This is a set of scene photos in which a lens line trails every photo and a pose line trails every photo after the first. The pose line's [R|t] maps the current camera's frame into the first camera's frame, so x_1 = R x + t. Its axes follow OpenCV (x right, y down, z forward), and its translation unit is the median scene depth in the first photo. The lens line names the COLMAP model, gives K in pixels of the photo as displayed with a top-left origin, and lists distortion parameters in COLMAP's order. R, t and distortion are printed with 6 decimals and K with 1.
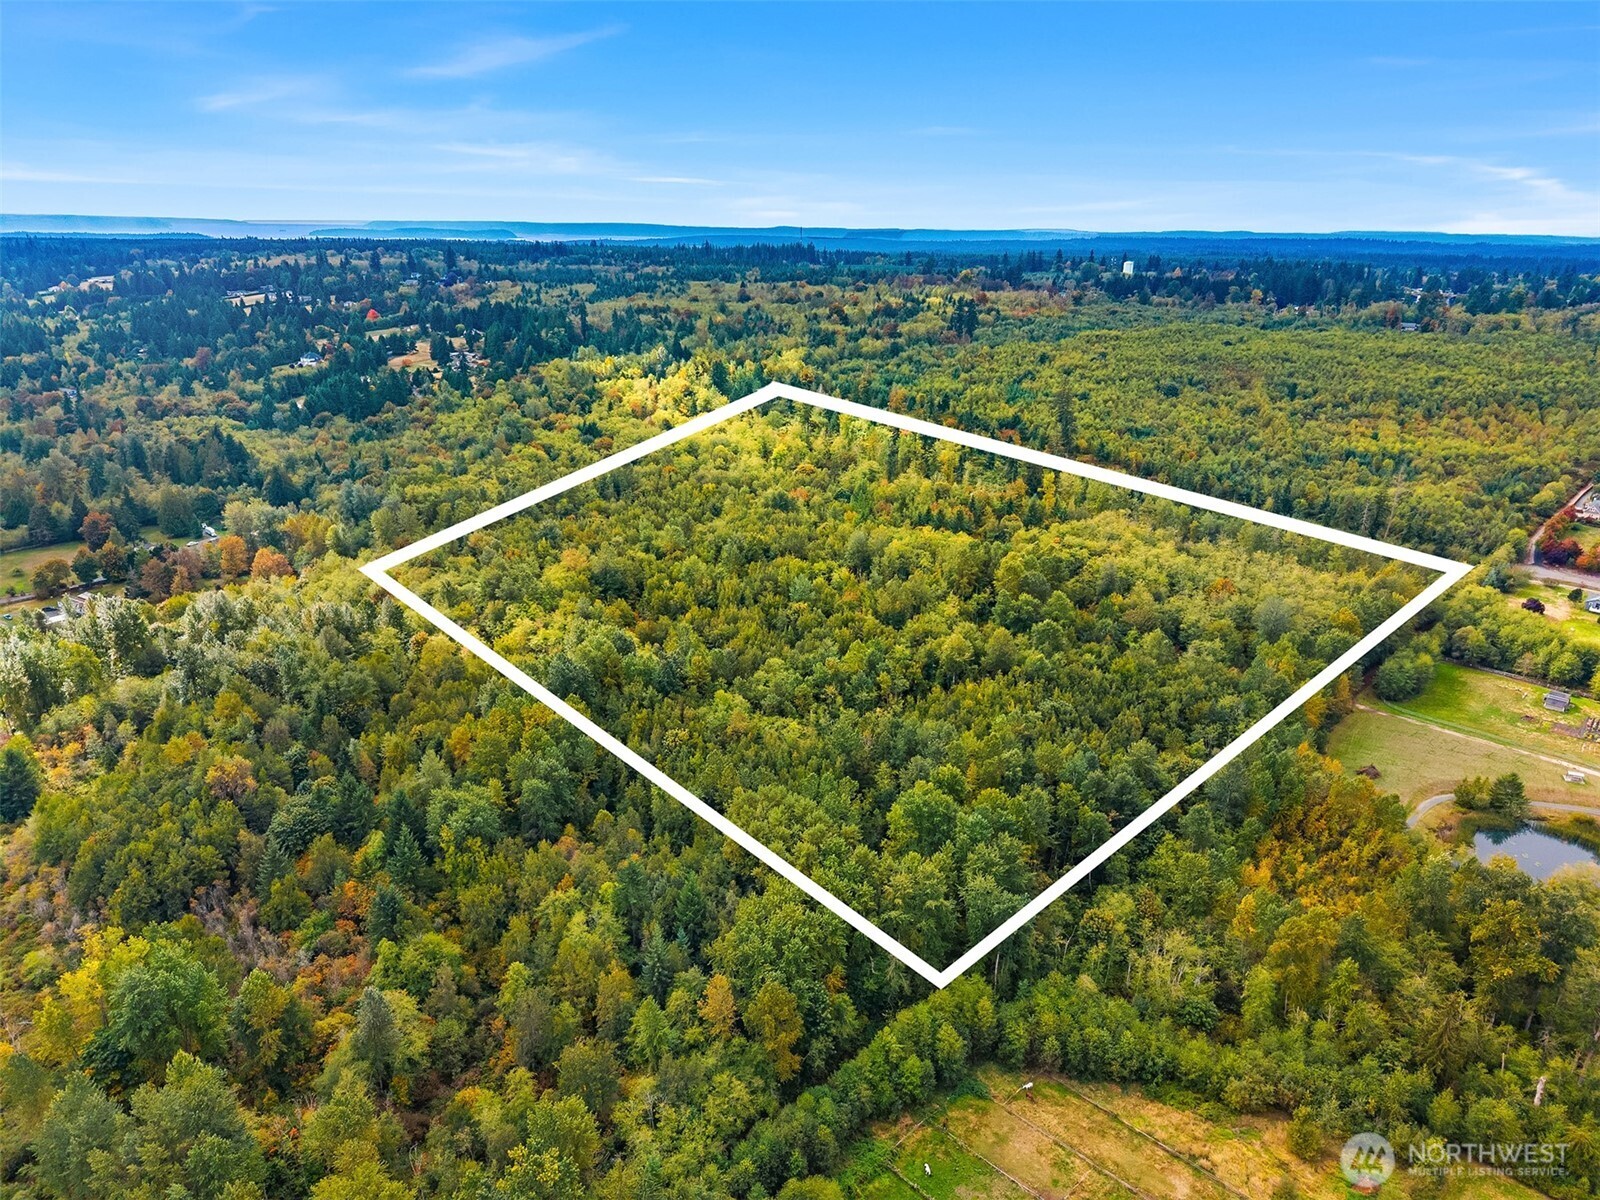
lens RADIAL K [[1094.0, 0, 800.0], [0, 1094.0, 600.0], [0, 0, 1]] dist [0.031054, -0.030652]
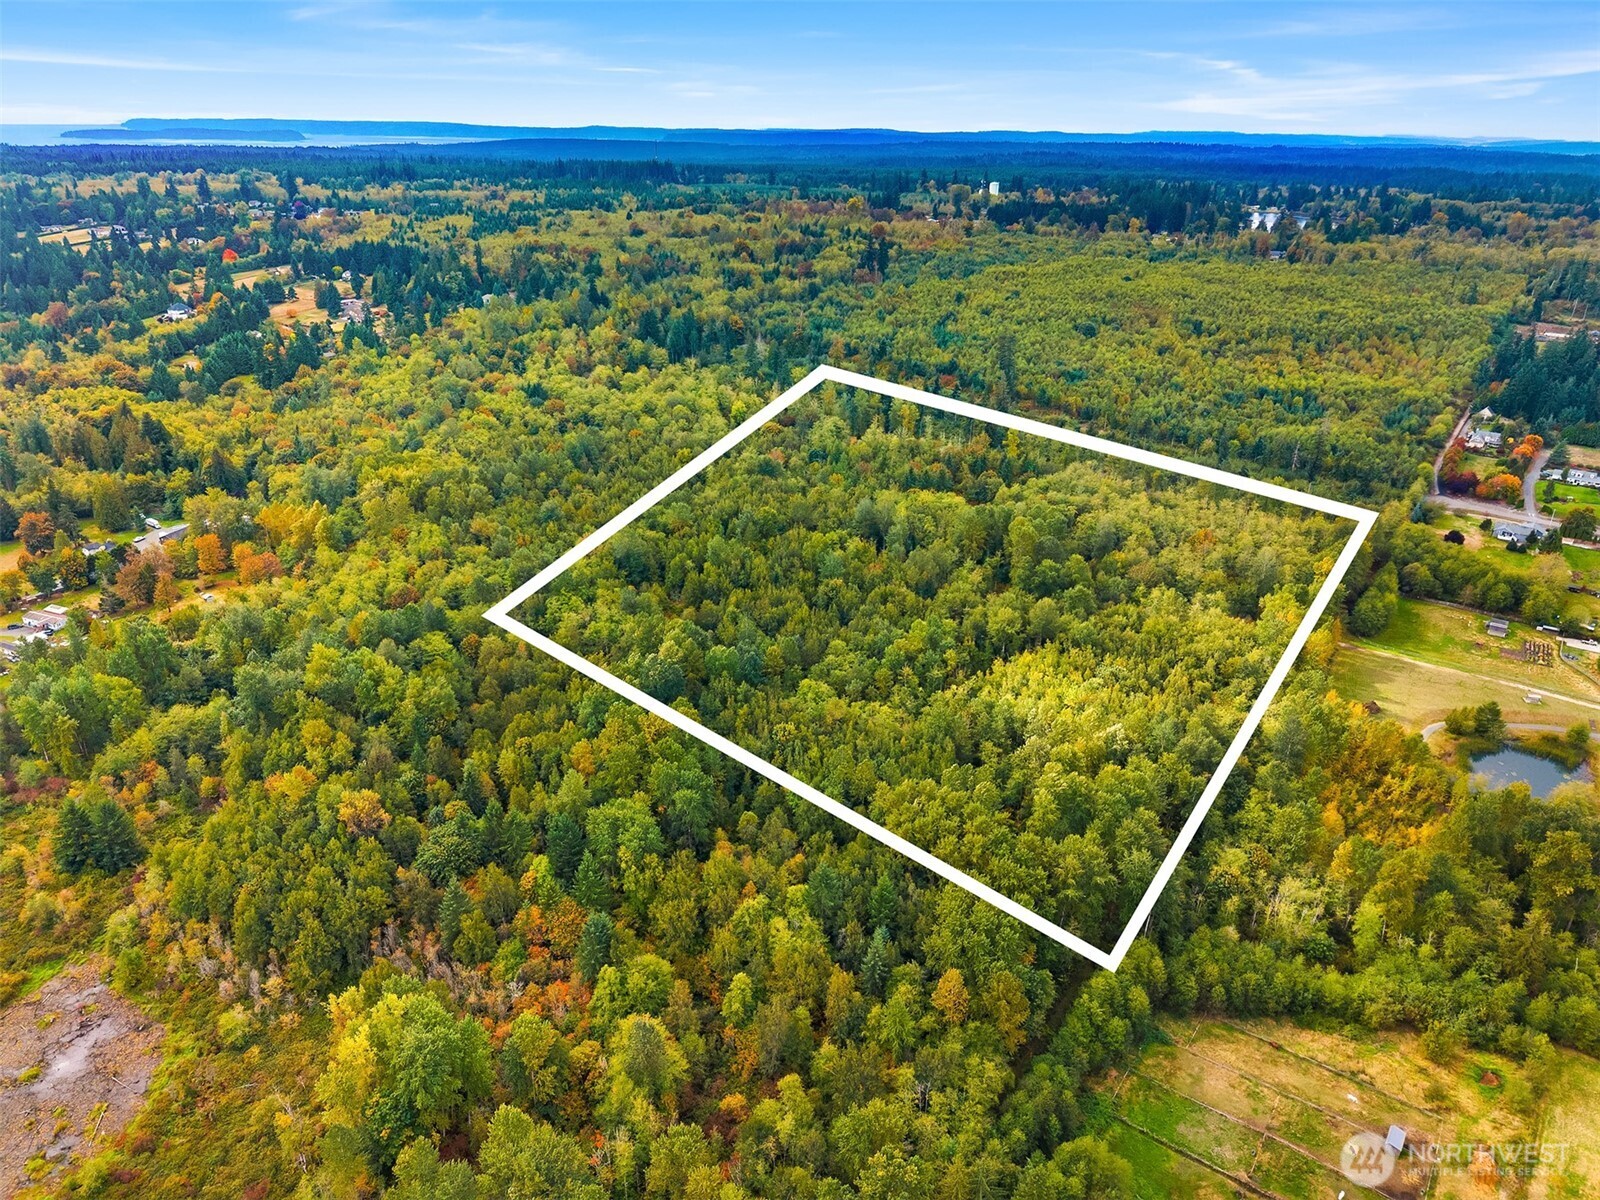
lens RADIAL K [[1094.0, 0, 800.0], [0, 1094.0, 600.0], [0, 0, 1]] dist [0.031054, -0.030652]
pose [[0.986459, -0.065139, 0.150518, -0.128600], [0.052287, 0.994763, 0.087824, -0.047583], [-0.155450, -0.078764, 0.984699, -0.014319]]
